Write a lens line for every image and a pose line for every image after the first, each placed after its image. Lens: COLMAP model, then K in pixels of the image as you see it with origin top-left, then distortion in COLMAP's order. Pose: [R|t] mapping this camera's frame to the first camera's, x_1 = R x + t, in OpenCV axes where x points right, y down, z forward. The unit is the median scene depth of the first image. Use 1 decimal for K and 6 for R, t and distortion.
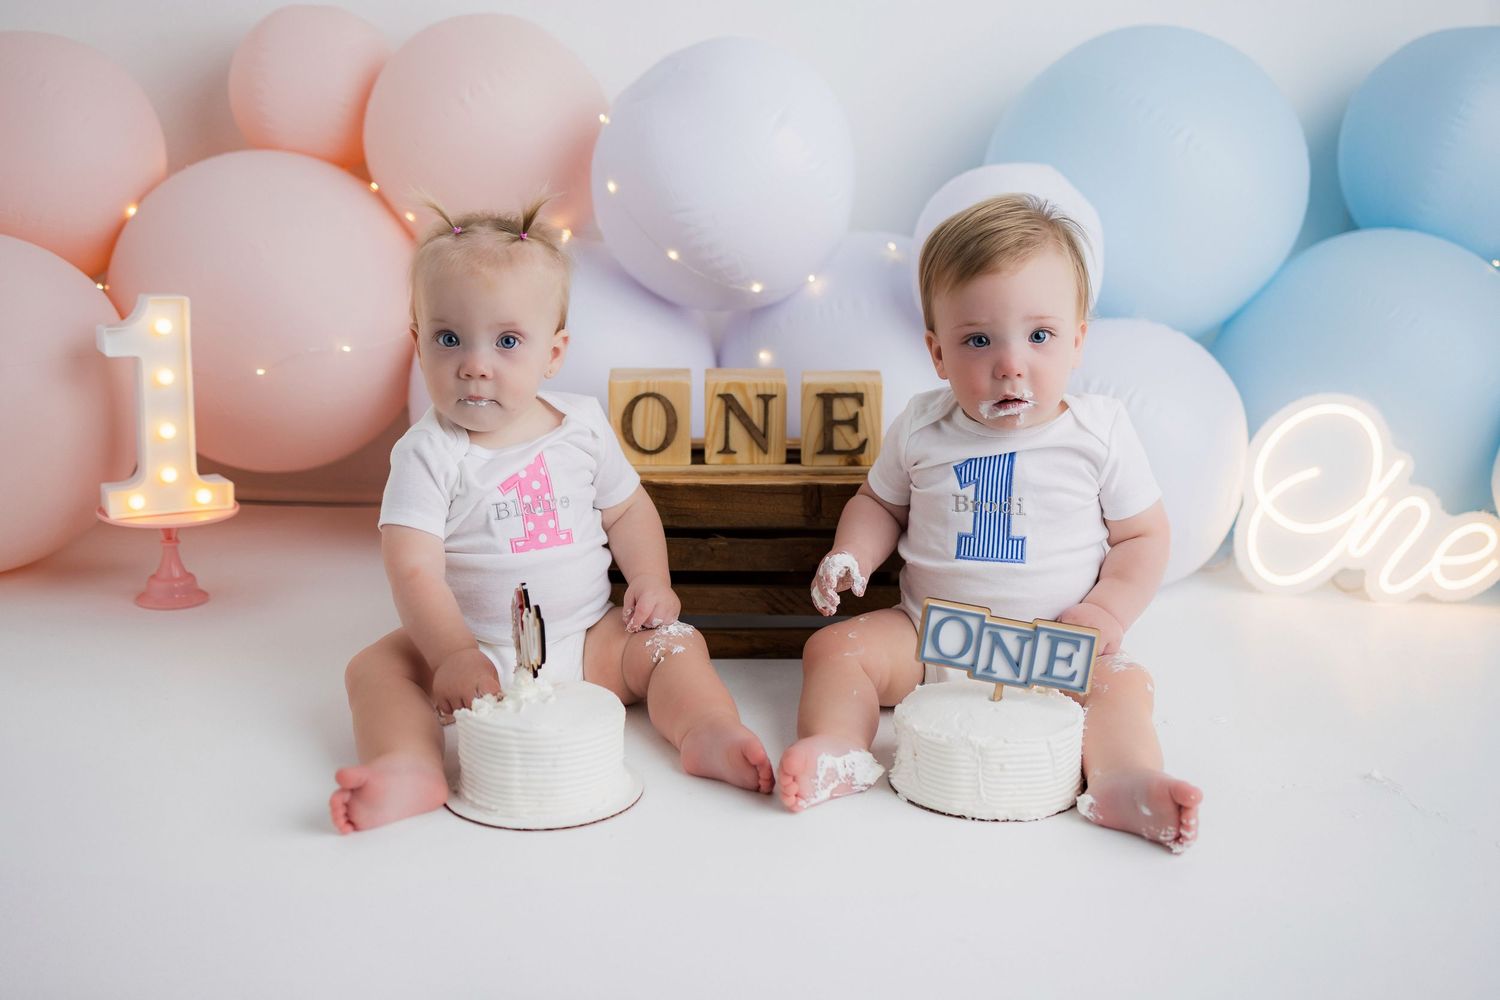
lens RADIAL K [[1905.4, 0, 725.8], [0, 1905.4, 468.6], [0, 0, 1]] dist [0.182464, -0.006463]
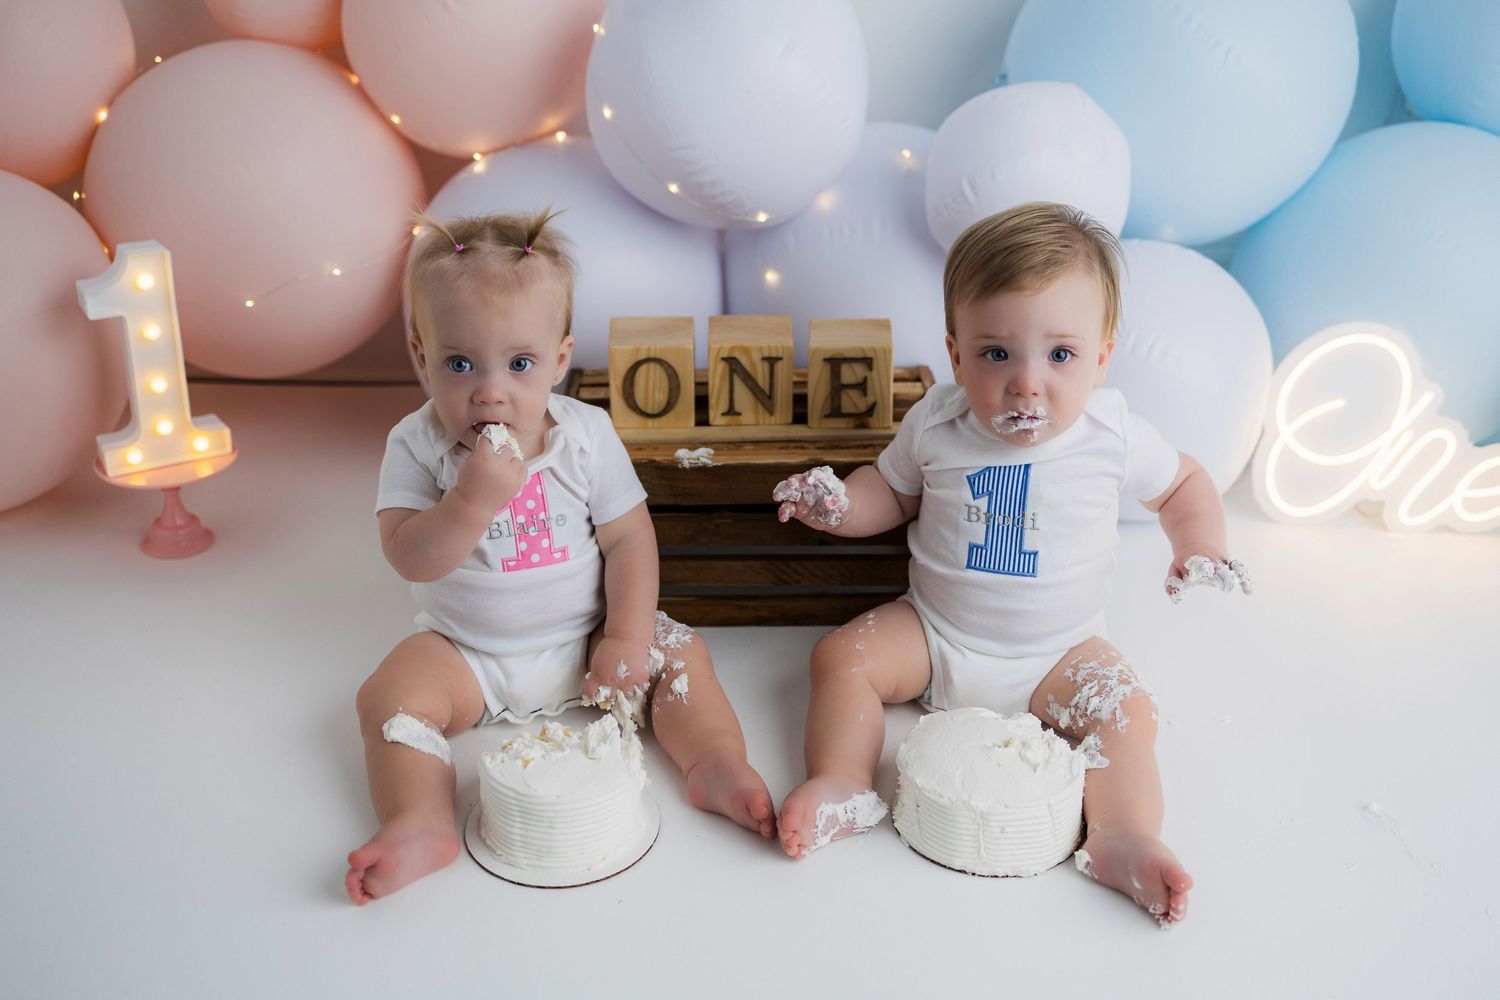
lens RADIAL K [[1905.4, 0, 725.8], [0, 1905.4, 468.6], [0, 0, 1]] dist [0.182464, -0.006463]
pose [[0.999867, -0.007607, -0.014437, 0.011421], [0.010840, 0.970921, 0.239155, -0.214651], [0.012198, -0.239280, 0.970874, 0.049421]]
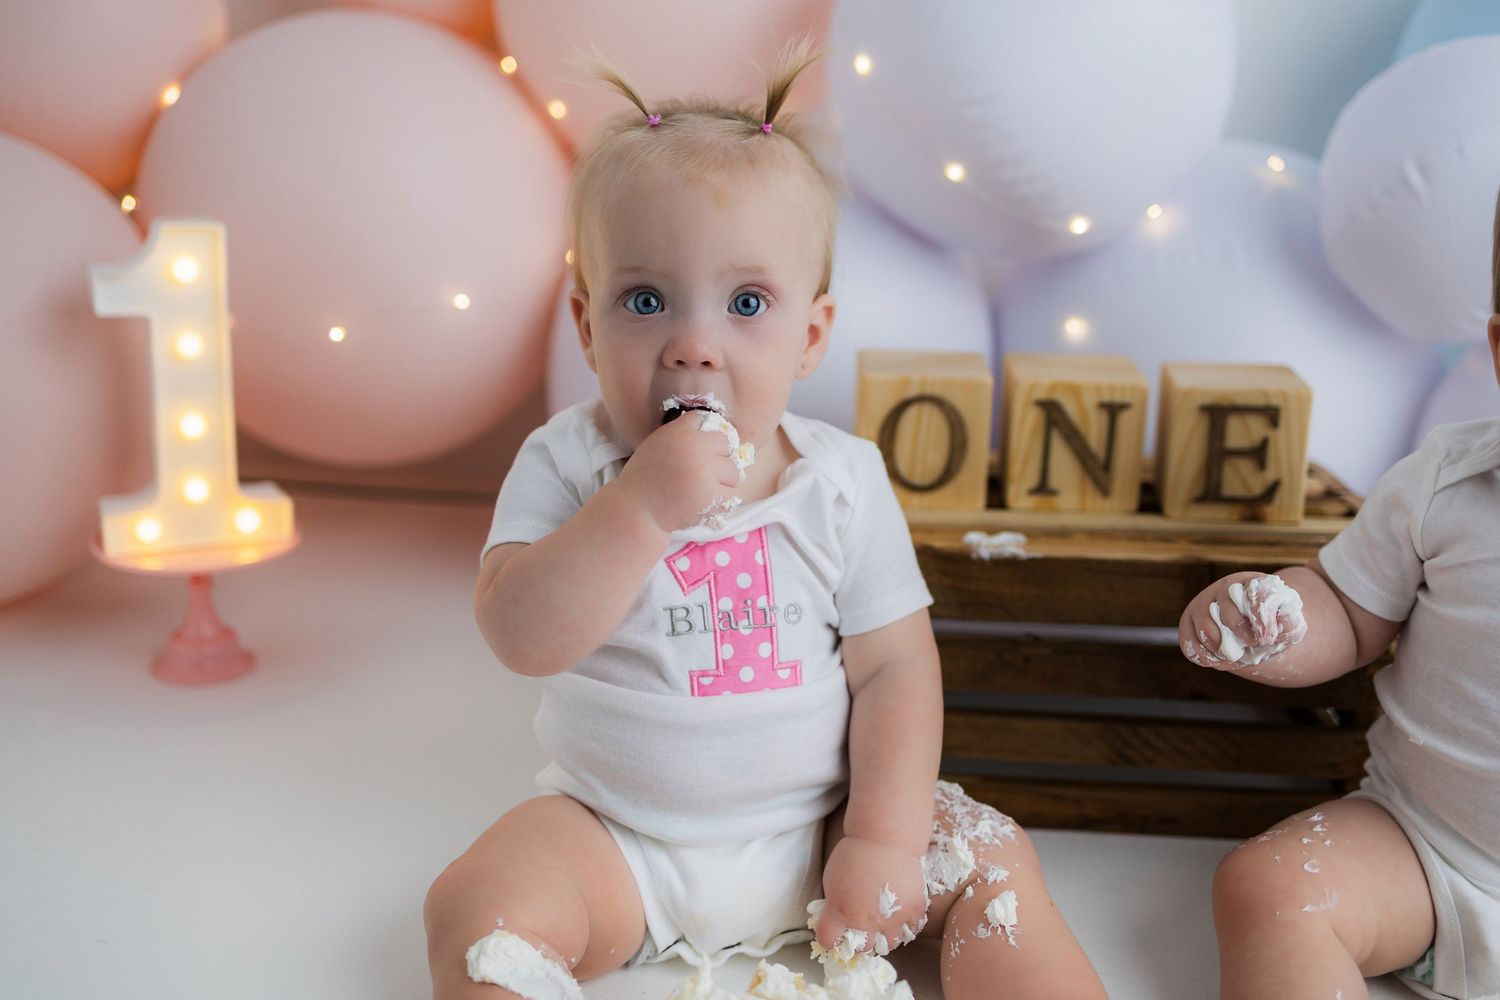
lens RADIAL K [[1649.5, 0, 732.0], [0, 1649.5, 496.6], [0, 0, 1]] dist [0.029152, 0.017234]
pose [[0.997291, 0.034164, -0.065143, -0.066242], [-0.028922, 0.996392, 0.079786, -0.047646], [0.067633, -0.077685, 0.994681, 0.456091]]
